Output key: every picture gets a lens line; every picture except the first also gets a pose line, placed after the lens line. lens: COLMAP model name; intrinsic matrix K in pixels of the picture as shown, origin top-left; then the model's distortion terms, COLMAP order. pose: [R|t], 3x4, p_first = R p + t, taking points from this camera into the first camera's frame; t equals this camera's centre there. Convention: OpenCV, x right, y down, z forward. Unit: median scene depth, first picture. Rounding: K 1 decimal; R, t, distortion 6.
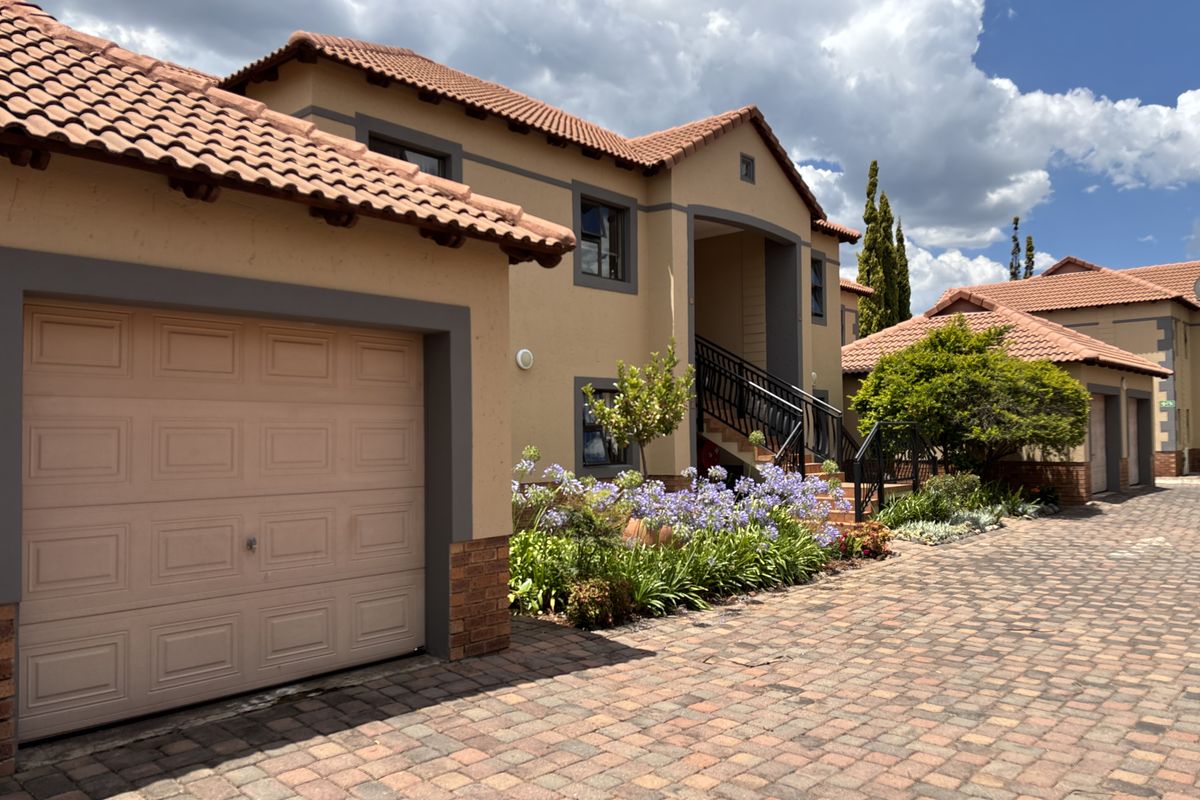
lens RADIAL K [[905.9, 0, 600.0], [0, 905.9, 400.0], [0, 0, 1]] dist [0.053642, -0.039343]
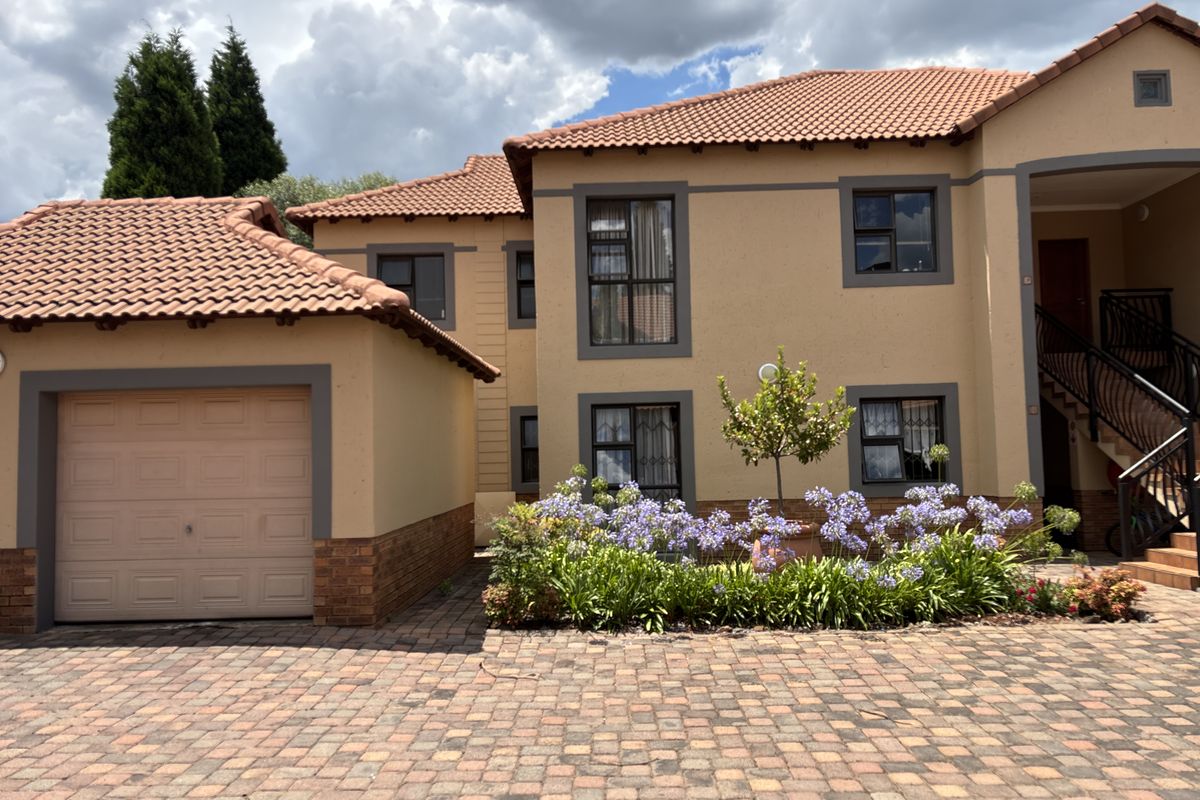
lens RADIAL K [[917.4, 0, 600.0], [0, 917.4, 381.8], [0, 0, 1]] dist [0.027074, 0.001840]
pose [[0.644019, -0.061610, -0.762525, 1.214492], [0.043360, 0.998089, -0.044022, 0.000825], [0.763780, -0.004713, 0.645459, 0.448063]]
